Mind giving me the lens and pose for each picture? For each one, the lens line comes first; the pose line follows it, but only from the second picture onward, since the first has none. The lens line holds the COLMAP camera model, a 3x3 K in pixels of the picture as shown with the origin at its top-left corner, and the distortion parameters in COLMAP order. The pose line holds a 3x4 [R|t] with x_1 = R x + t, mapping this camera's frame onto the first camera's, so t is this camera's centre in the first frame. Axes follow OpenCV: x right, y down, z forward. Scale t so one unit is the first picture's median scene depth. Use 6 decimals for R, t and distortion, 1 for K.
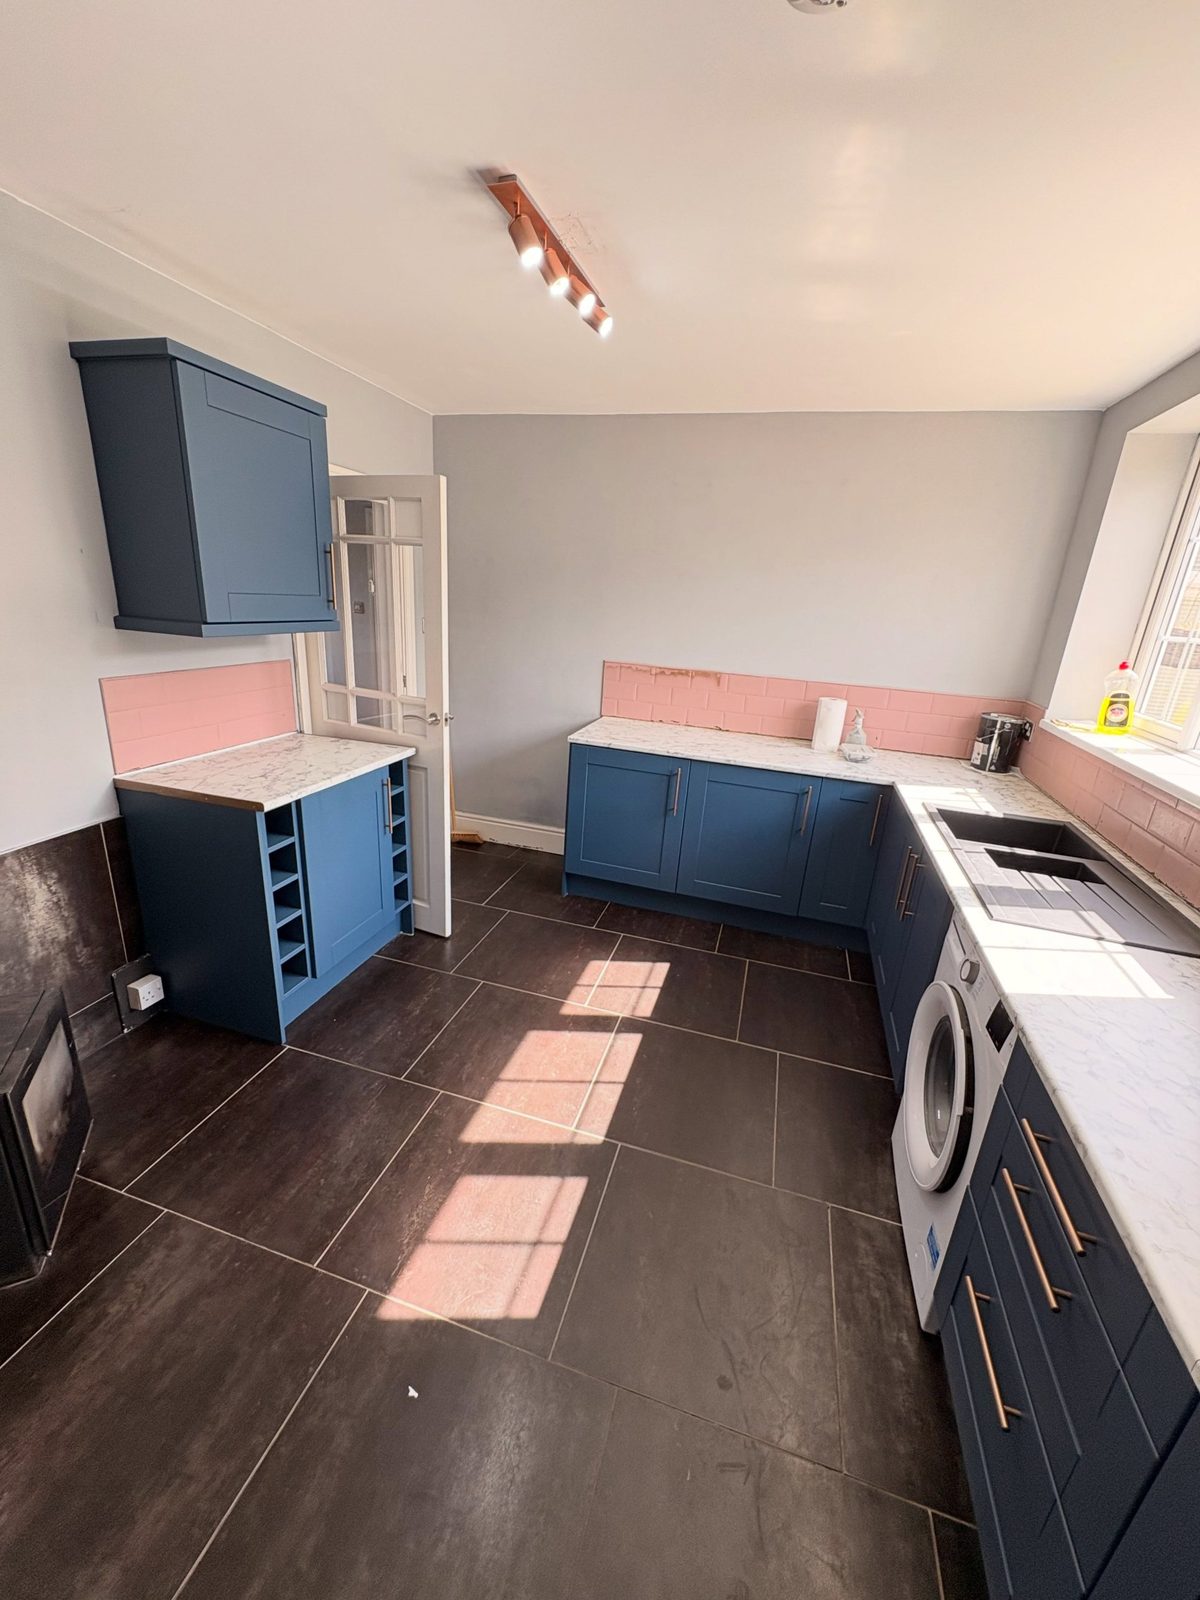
lens RADIAL K [[636.6, 0, 600.2], [0, 636.6, 799.5], [0, 0, 1]] dist [0.000488, -0.000201]
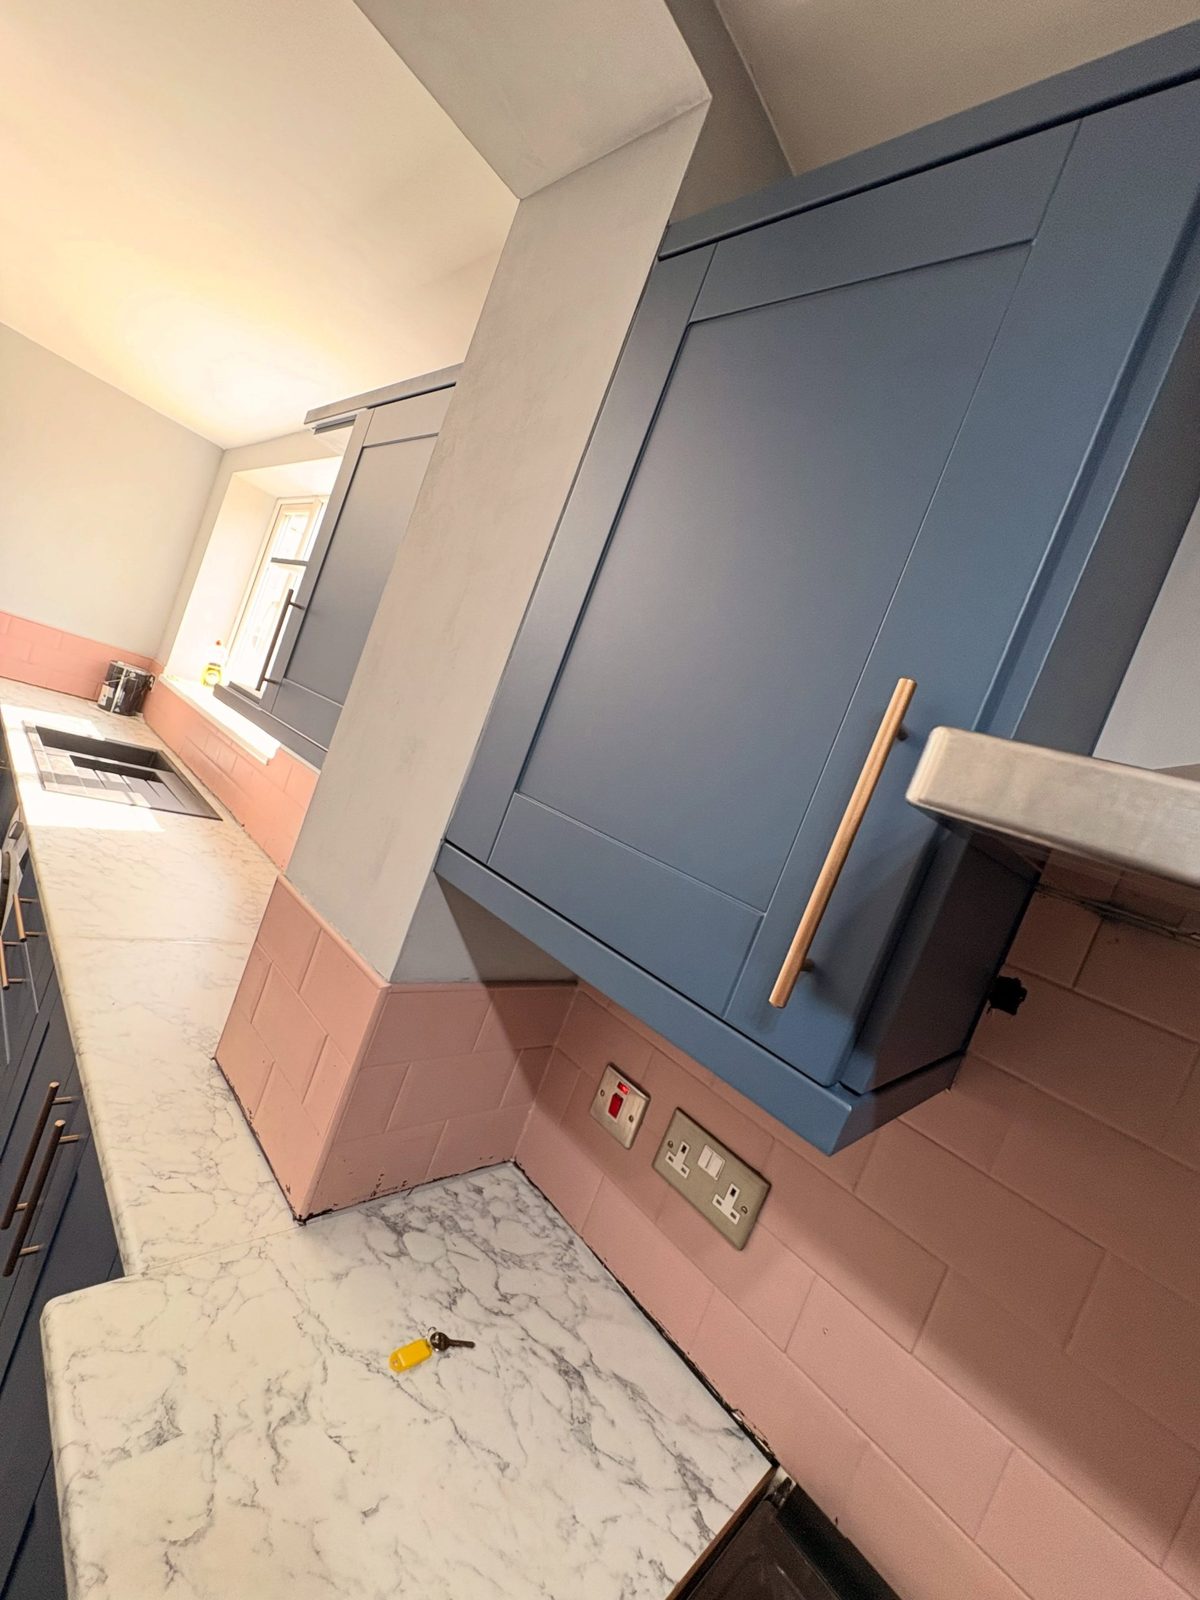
lens RADIAL K [[636.6, 0, 598.7], [0, 636.6, 799.6], [0, 0, 1]] dist [0.000488, -0.000201]
pose [[0.439279, 0.045918, 0.897177, -0.016360], [-0.052540, 0.998297, -0.025369, 0.110727], [-0.896813, -0.035993, 0.440943, -0.320400]]
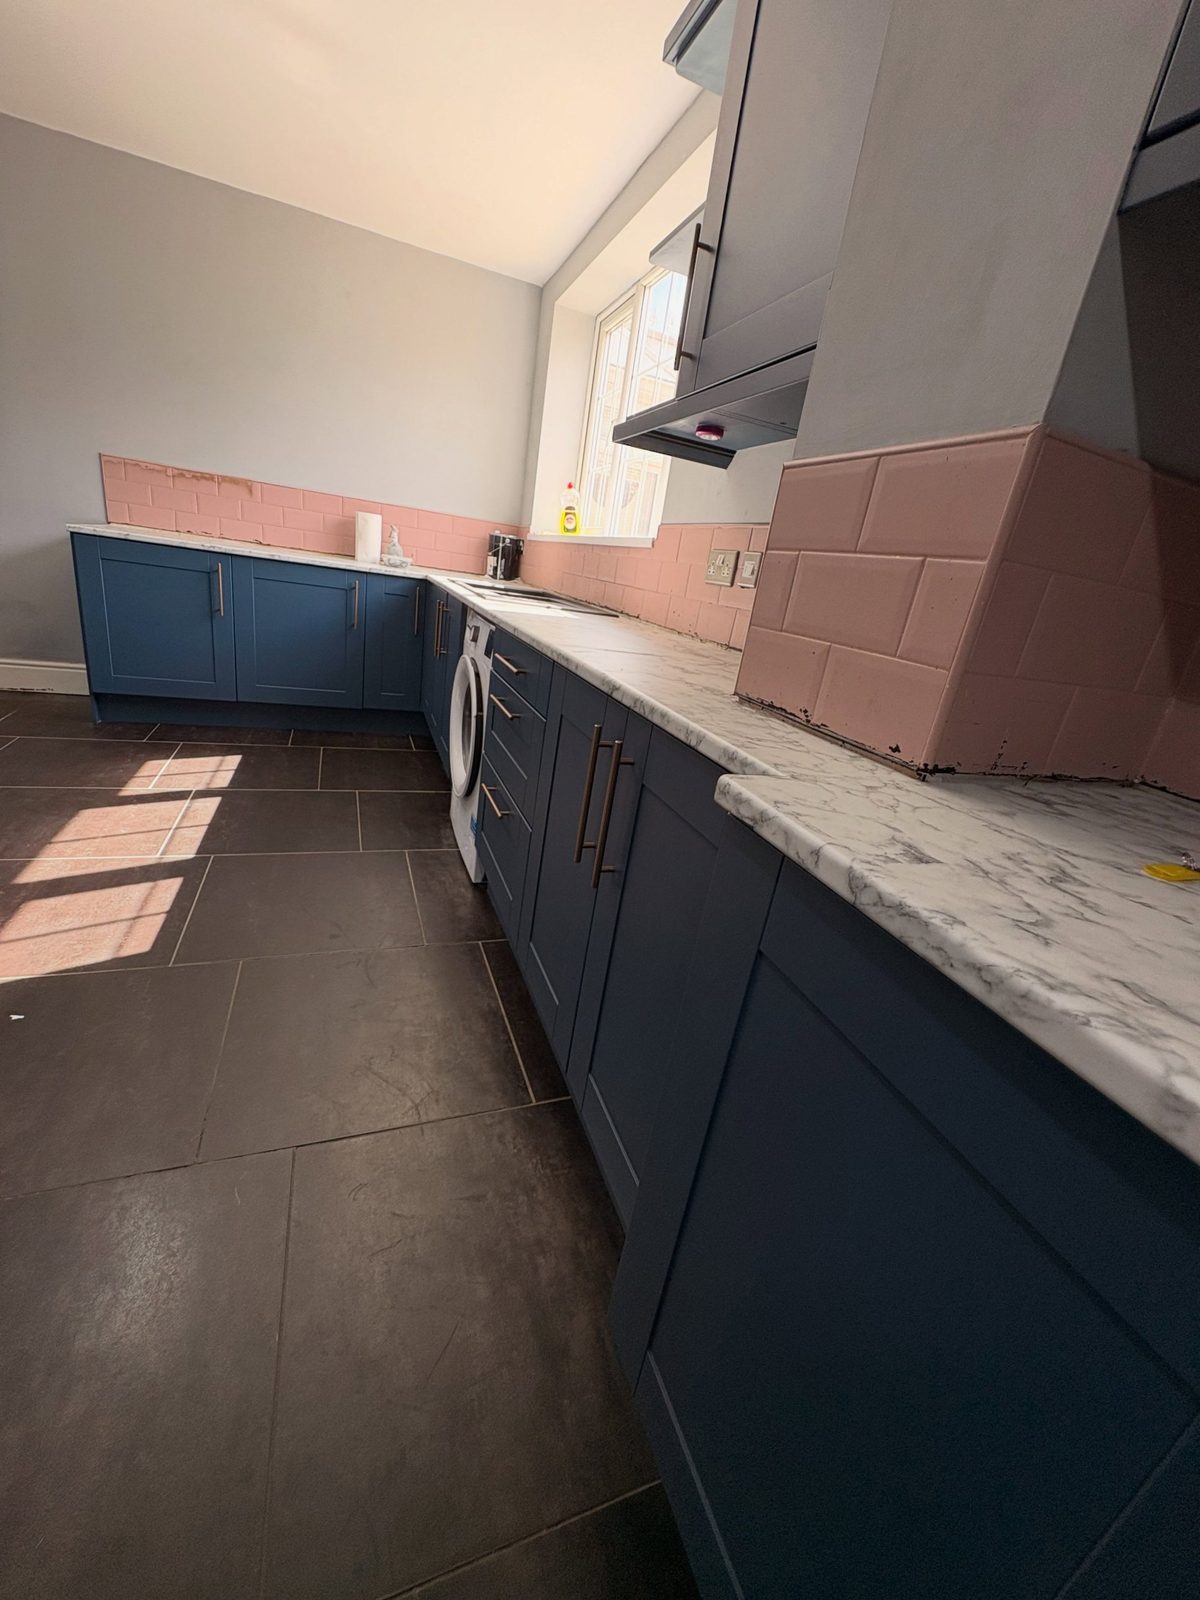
lens RADIAL K [[636.6, 0, 600.0], [0, 636.6, 799.5], [0, 0, 1]] dist [0.000488, -0.000201]
pose [[0.795541, -0.157390, 0.585101, -0.048469], [0.094762, 0.986109, 0.136416, 0.279984], [-0.598443, -0.053079, 0.799405, -0.186729]]
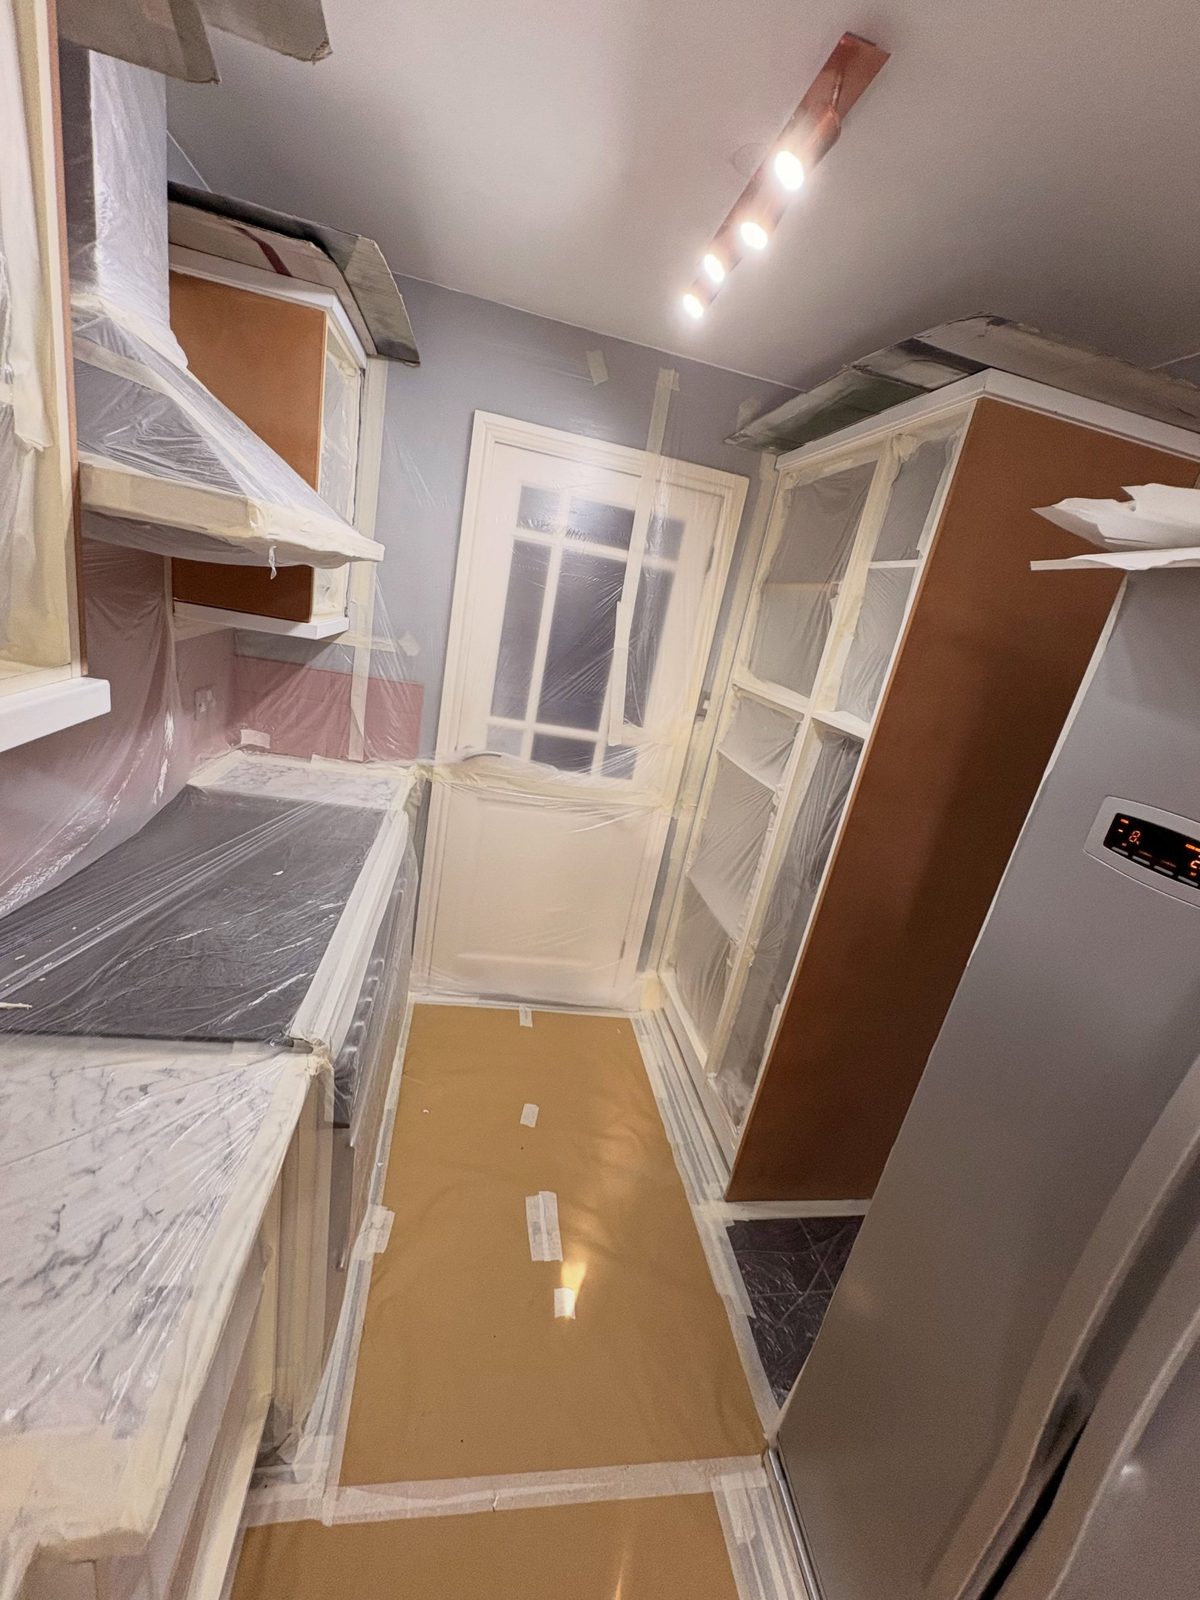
lens RADIAL K [[636.6, 0, 599.2], [0, 636.6, 803.7], [0, 0, 1]] dist [0.000488, -0.000201]
pose [[-0.867347, -0.077658, -0.491608, 0.110702], [-0.360712, 0.778654, 0.513405, -0.004728], [0.342923, 0.622629, -0.703376, 0.012655]]
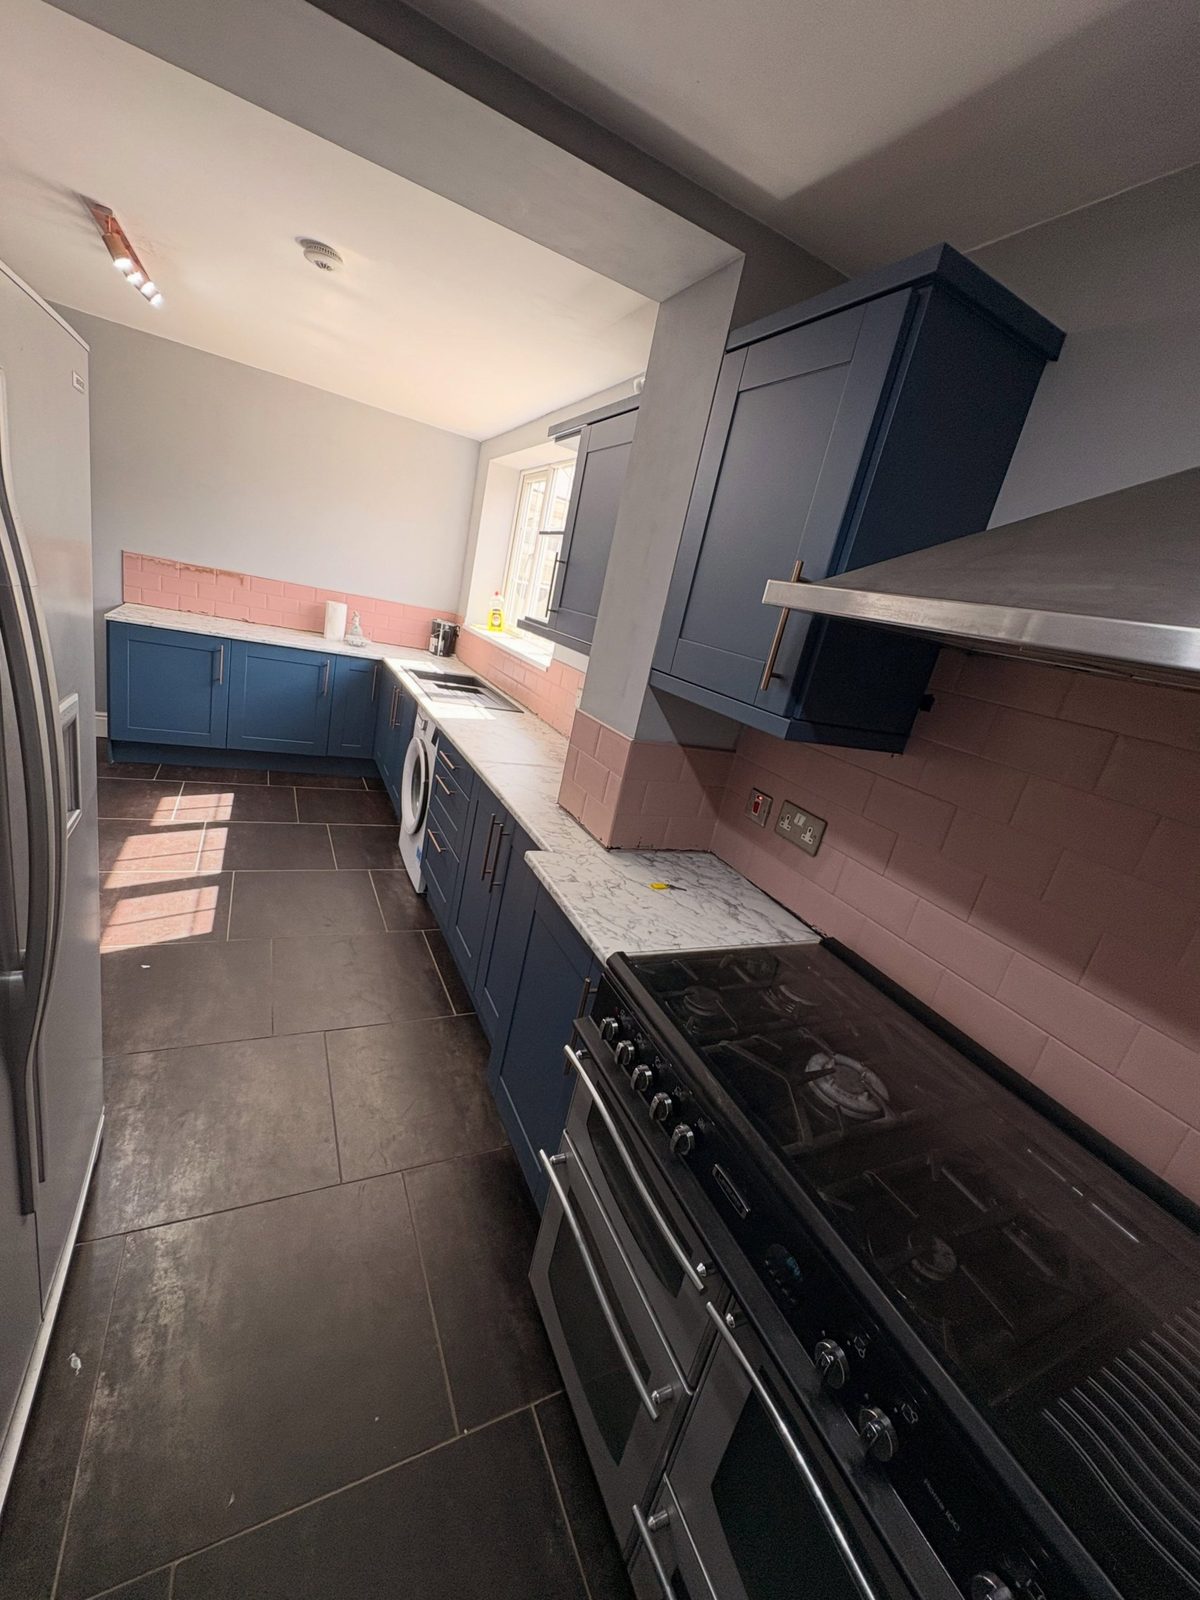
lens RADIAL K [[636.6, 0, 600.3], [0, 636.6, 796.5], [0, 0, 1]] dist [0.000488, -0.000201]
pose [[0.729007, -0.114126, 0.674925, -0.265040], [0.052321, 0.992409, 0.111297, 0.180496], [-0.682503, -0.045824, 0.729444, -0.563646]]
